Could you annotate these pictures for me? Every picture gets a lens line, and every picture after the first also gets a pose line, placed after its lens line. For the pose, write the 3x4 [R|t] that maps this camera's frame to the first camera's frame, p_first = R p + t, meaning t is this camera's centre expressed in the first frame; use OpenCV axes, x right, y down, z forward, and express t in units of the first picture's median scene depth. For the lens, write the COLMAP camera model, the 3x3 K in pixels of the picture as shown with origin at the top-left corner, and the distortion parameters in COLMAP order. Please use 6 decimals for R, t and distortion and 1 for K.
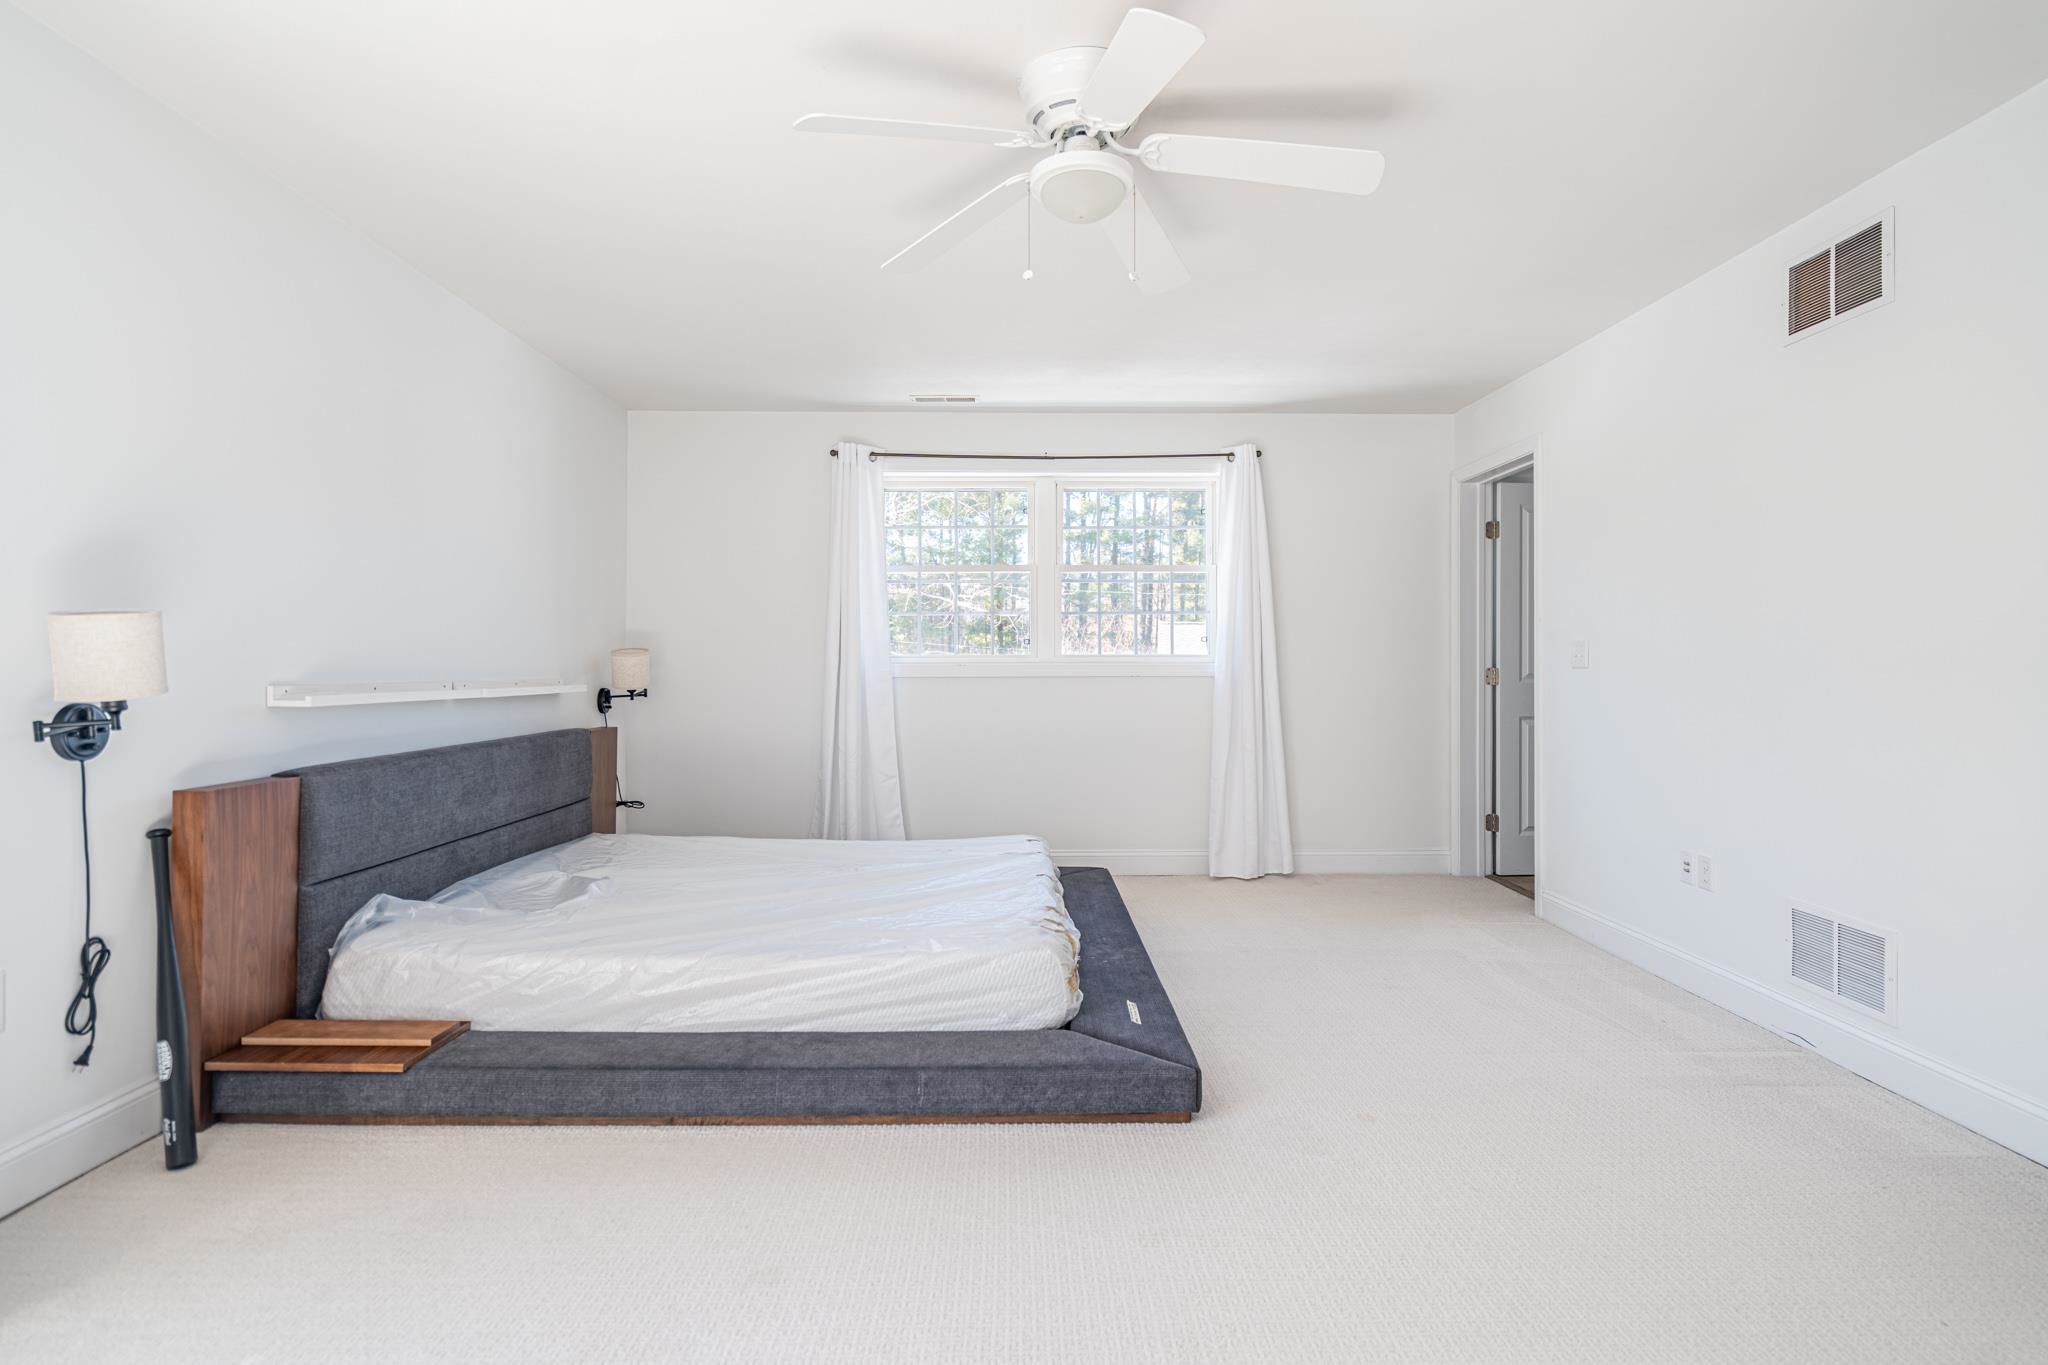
lens RADIAL K [[1082.5, 0, 1024.0], [0, 1082.5, 682.5], [0, 0, 1]] dist [0.006039, 0.000342]
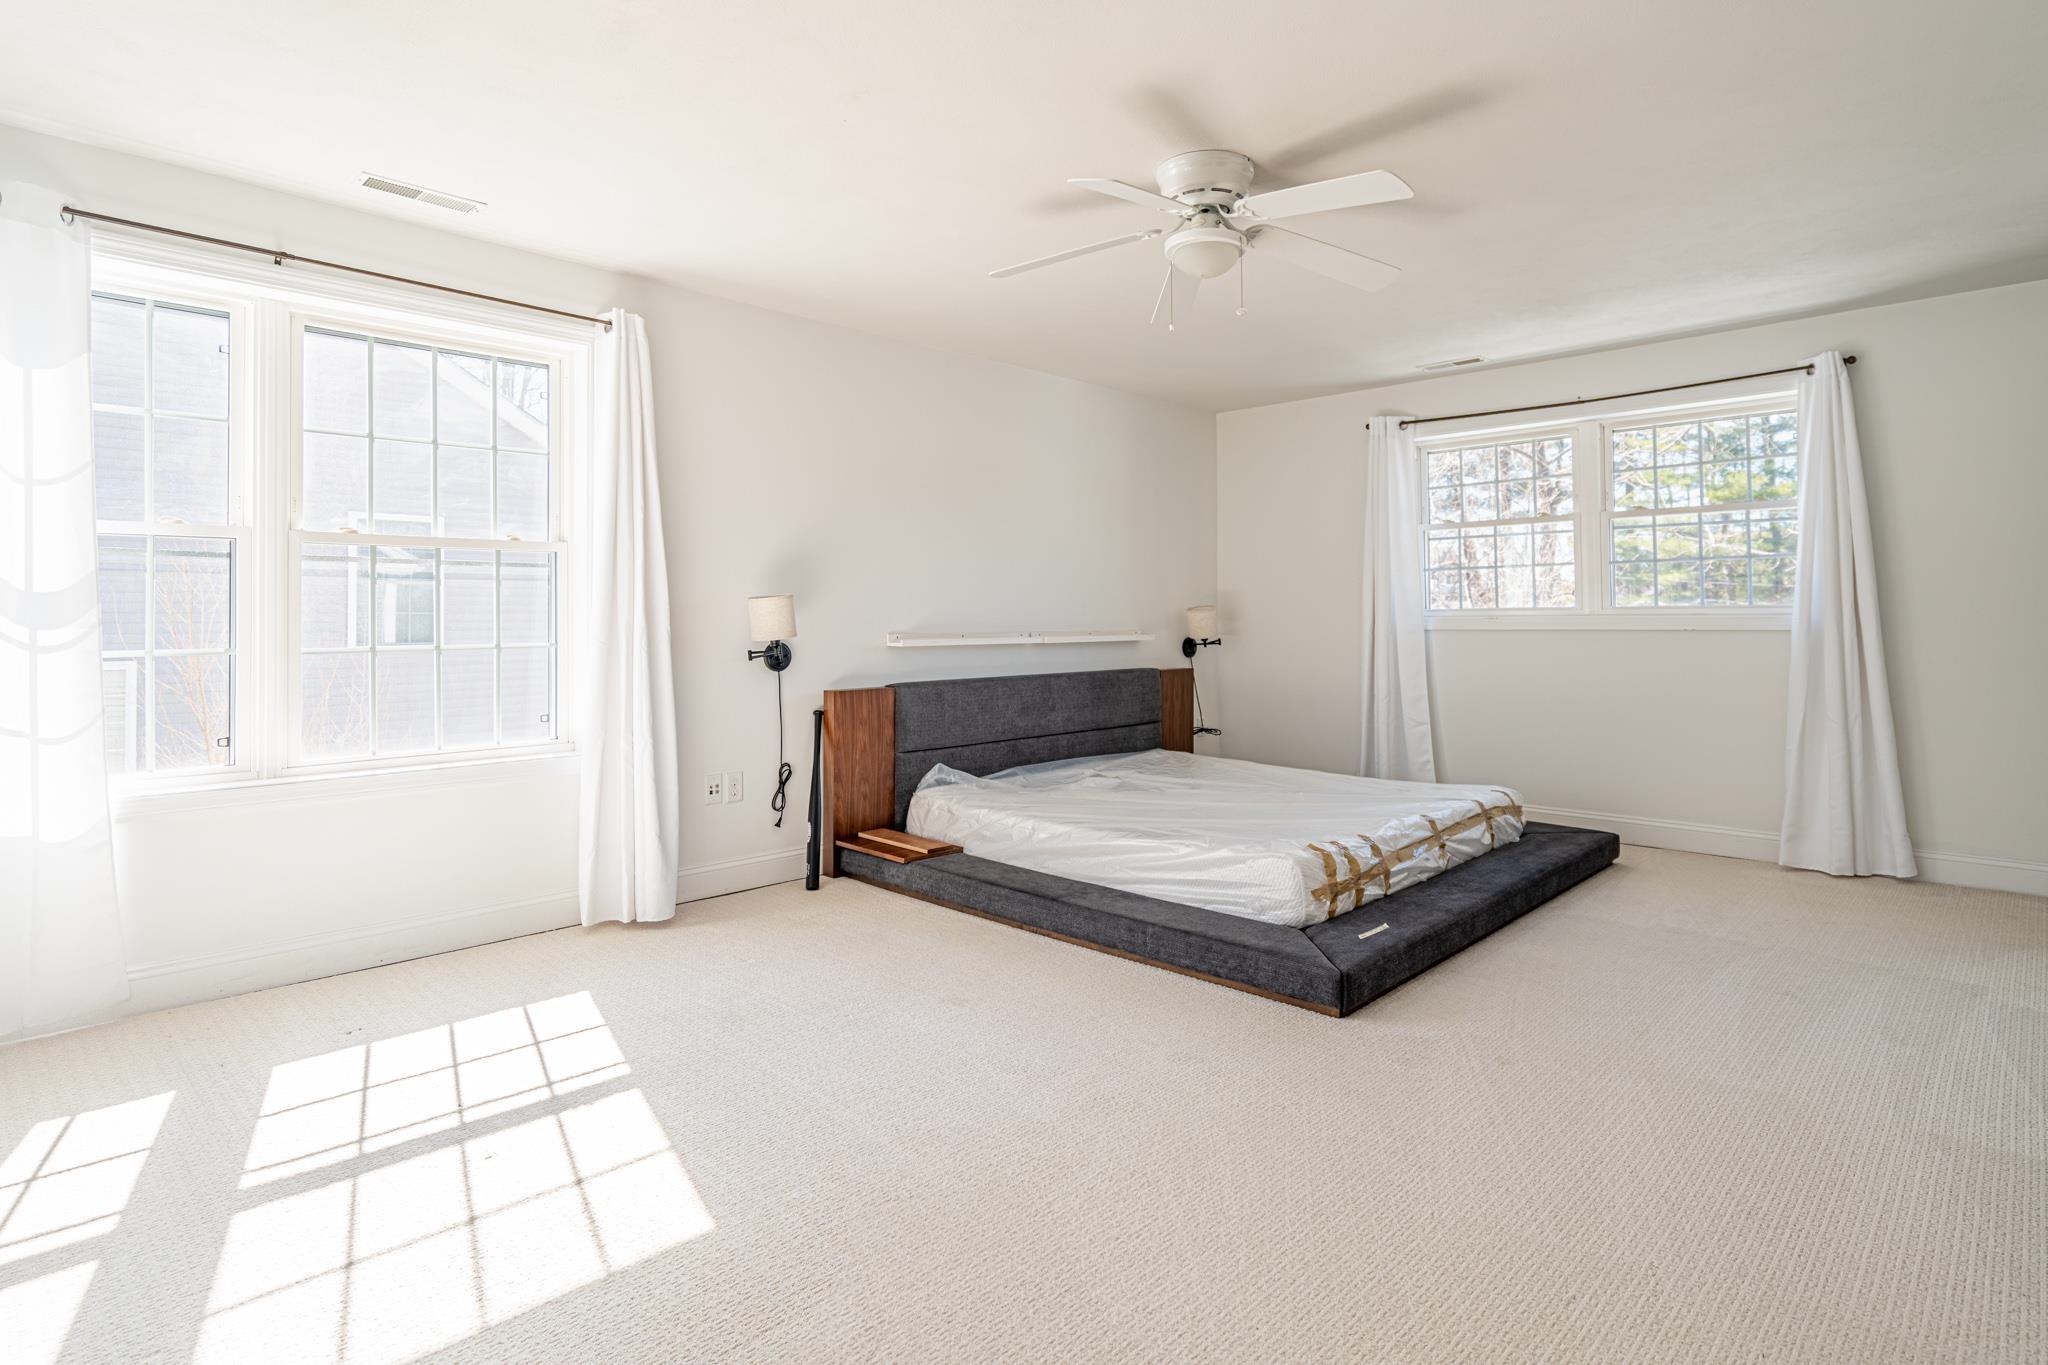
lens RADIAL K [[1078.3, 0, 1024.3], [0, 1078.3, 635.6], [0, 0, 1]] dist [-0.000040, 0.000113]
pose [[0.703340, 0.007935, -0.710809, 0.661010], [-0.006033, 0.999968, 0.005193, -0.004573], [0.710828, 0.000636, 0.703366, -0.041064]]
